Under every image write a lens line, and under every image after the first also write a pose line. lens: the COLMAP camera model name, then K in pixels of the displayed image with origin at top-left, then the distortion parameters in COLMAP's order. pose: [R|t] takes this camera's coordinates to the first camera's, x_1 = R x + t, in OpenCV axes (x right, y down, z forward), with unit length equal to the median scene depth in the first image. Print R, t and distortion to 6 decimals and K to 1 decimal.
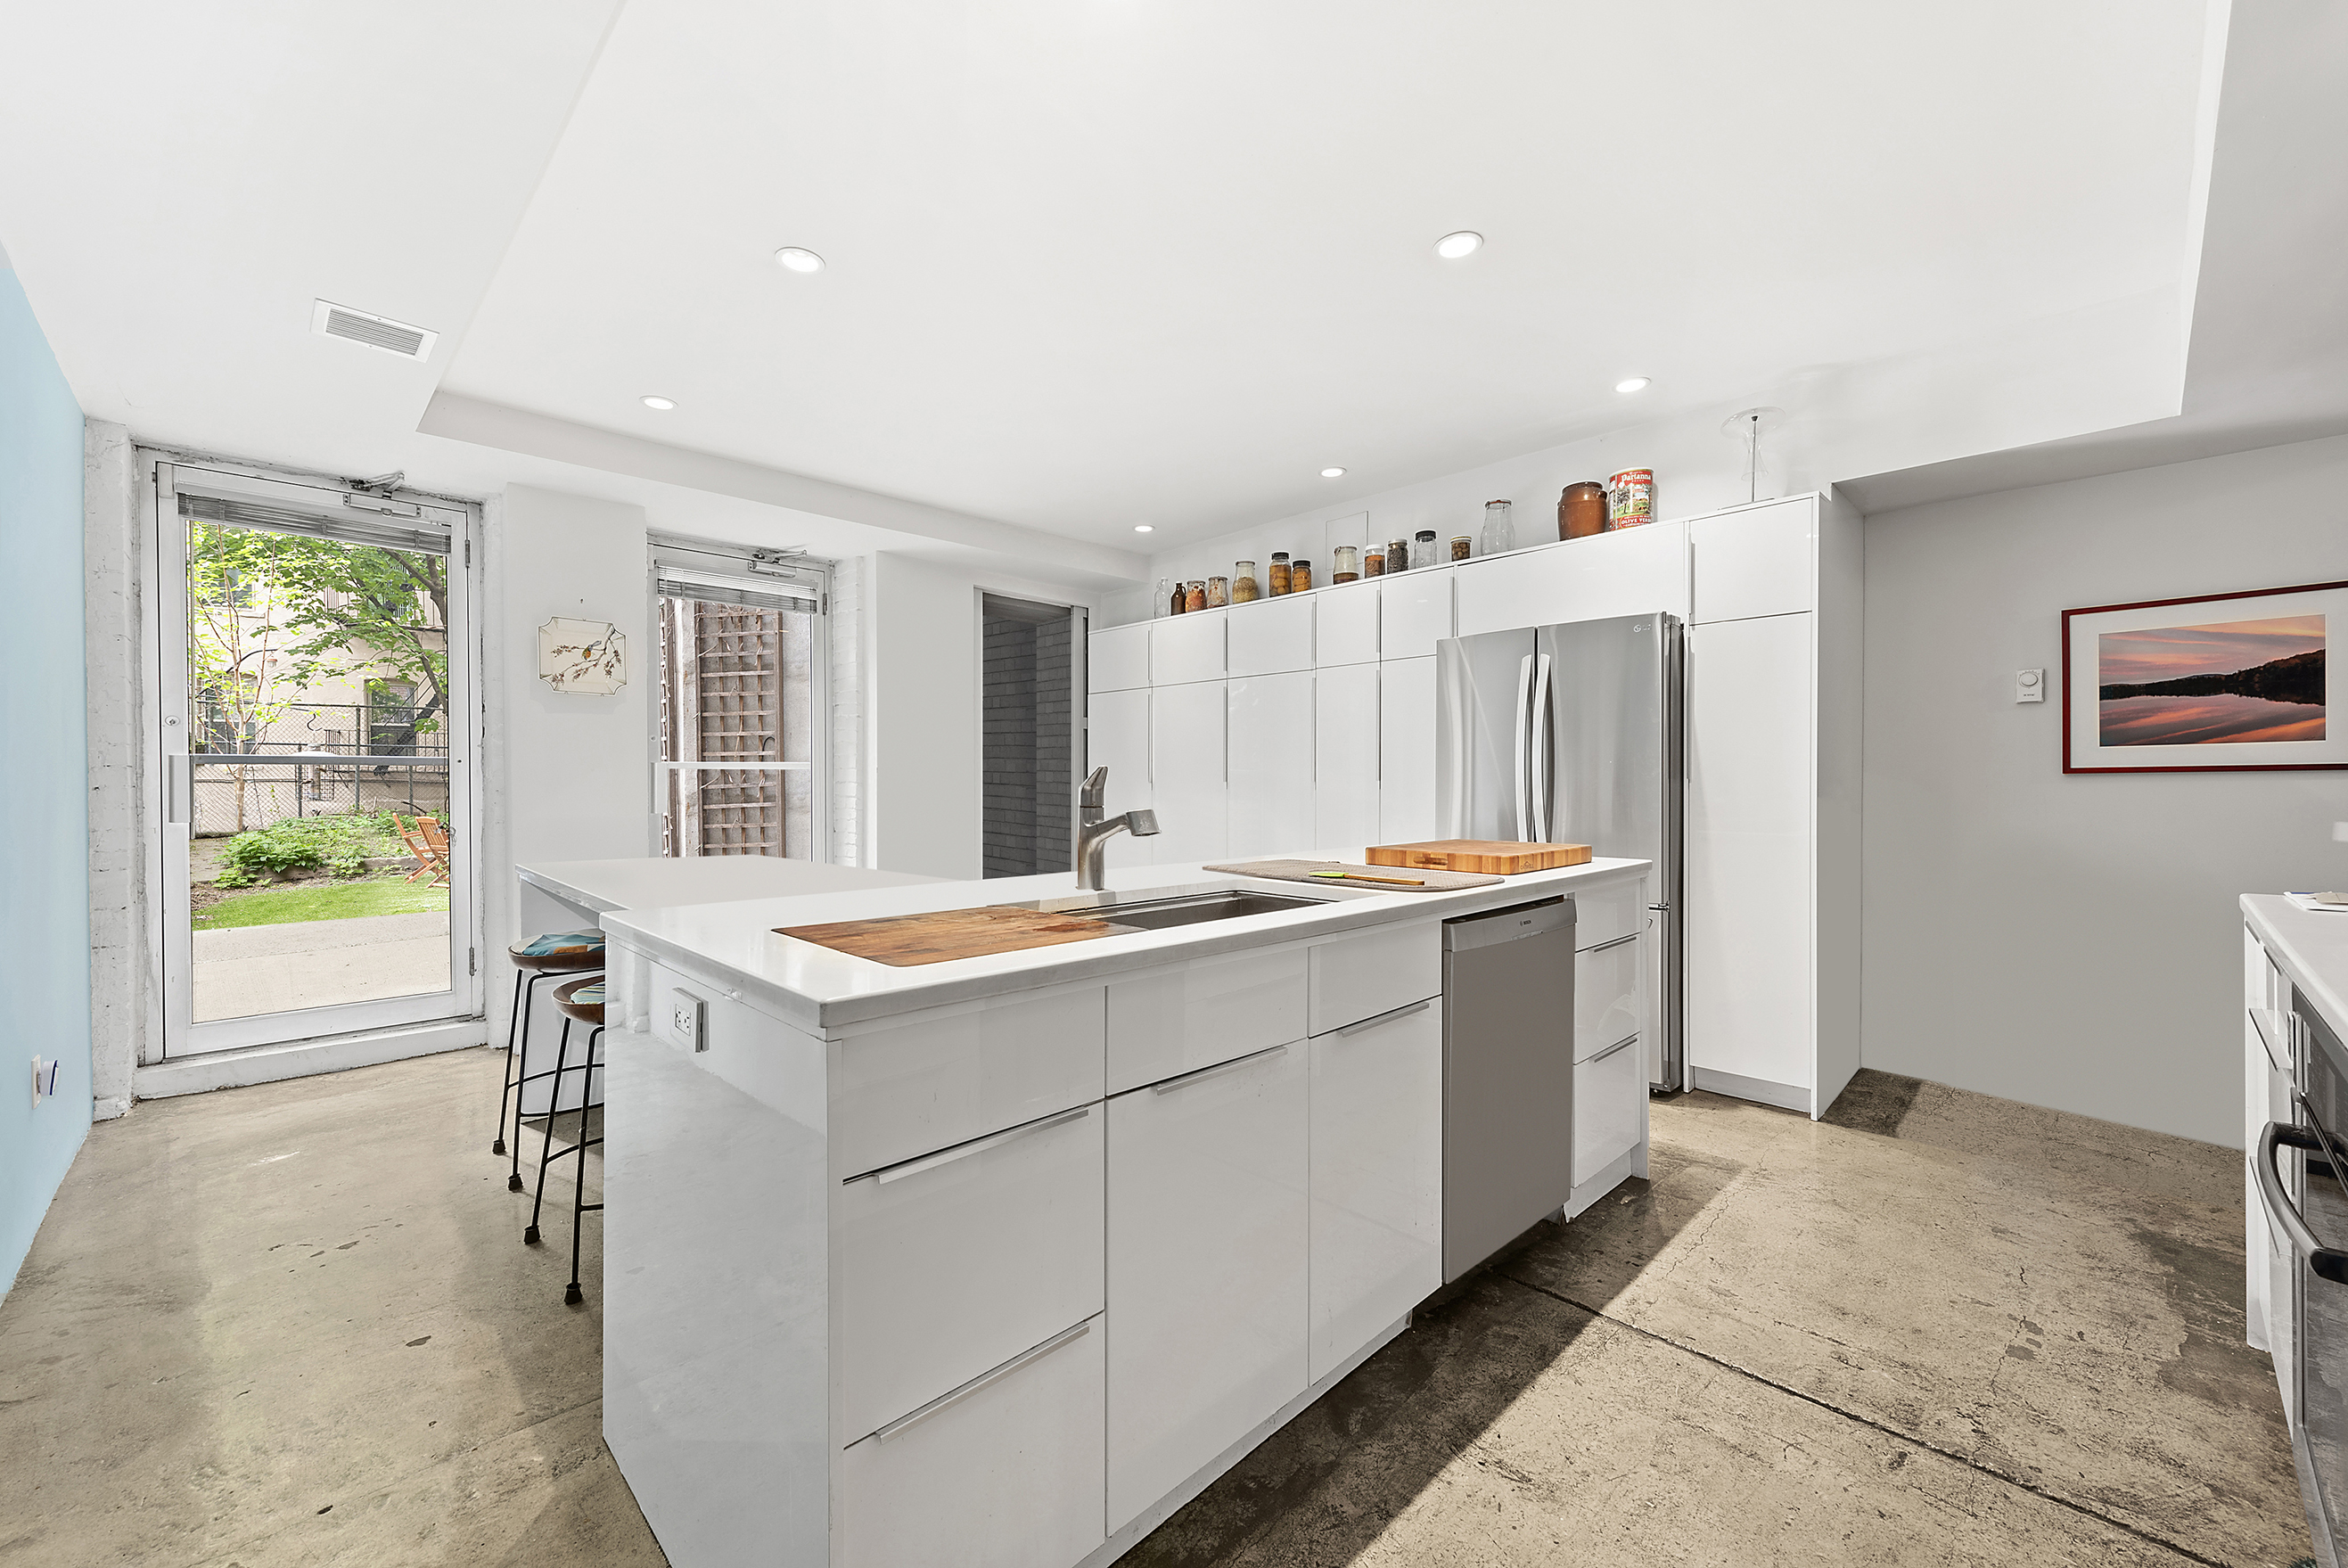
lens RADIAL K [[940.3, 0, 1168.0], [0, 940.3, 781.3], [0, 0, 1]] dist [-0.002289, -0.000171]
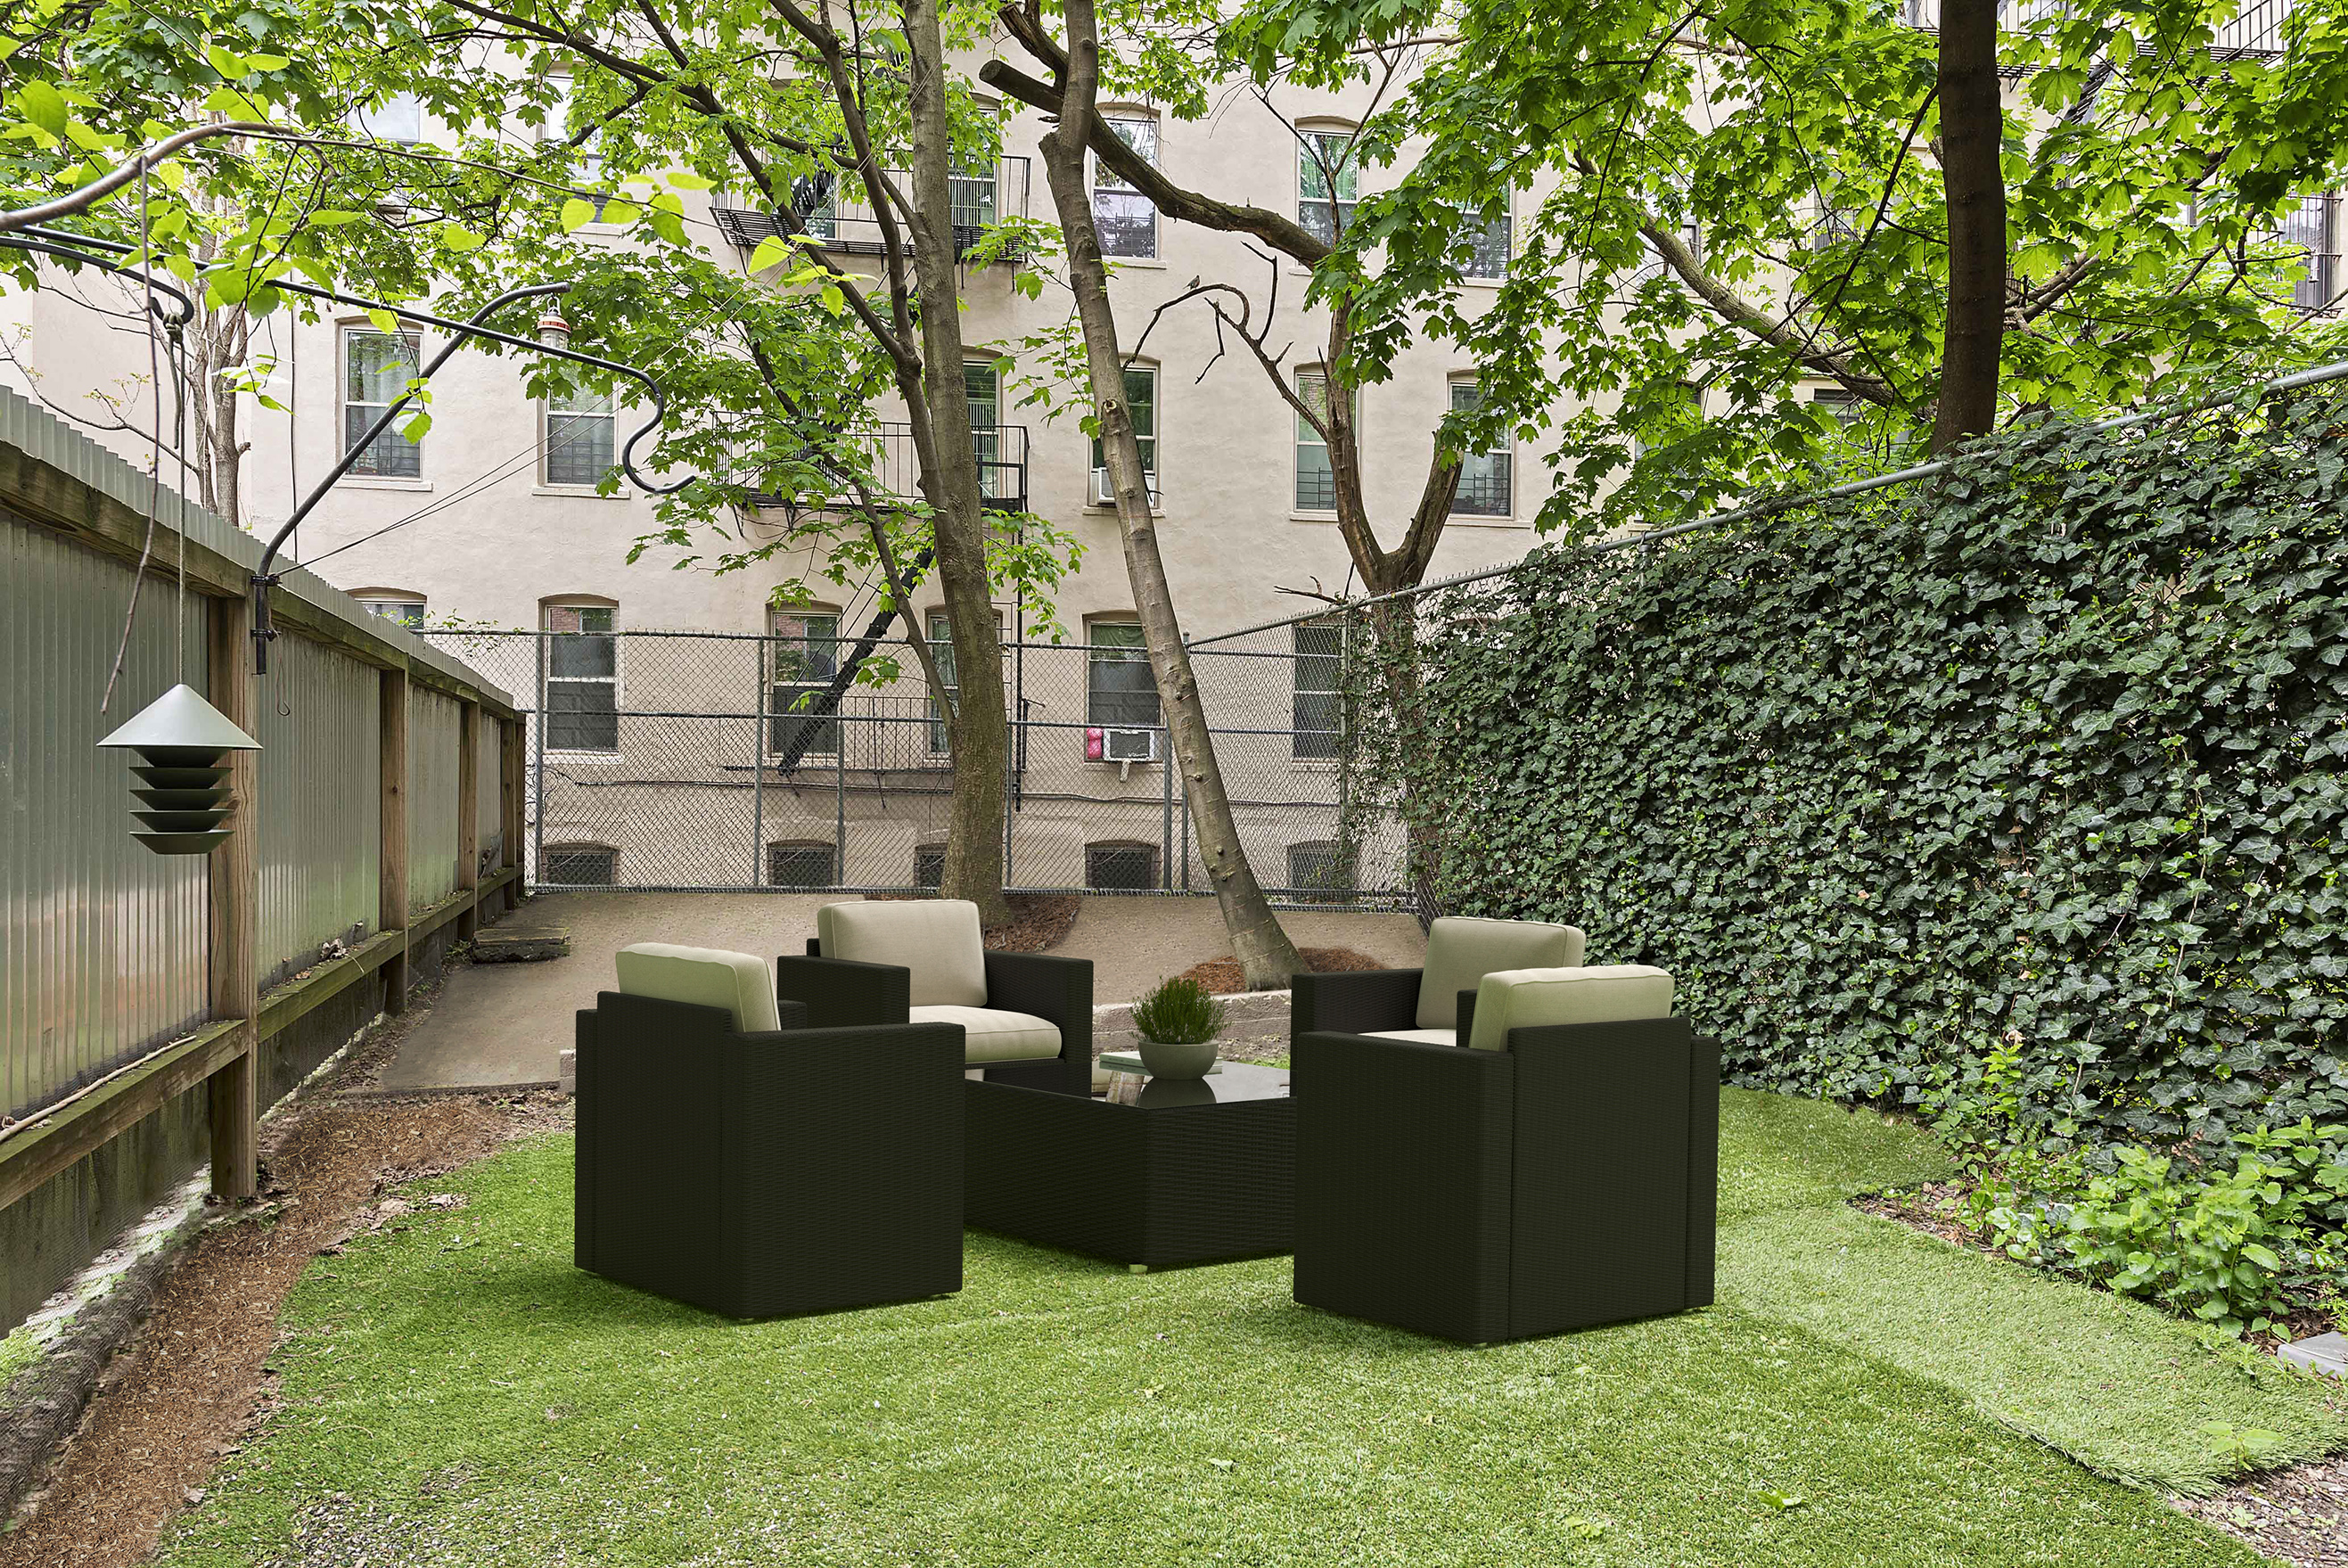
lens RADIAL K [[1358.3, 0, 1175.4], [0, 1358.3, 786.8], [0, 0, 1]] dist [0.001666, 0.000080]
pose [[0.915892, 0.001463, -0.401423, -0.333763], [-0.000067, 0.999994, 0.003493, -0.003323], [0.401426, -0.003172, 0.915886, 0.384302]]
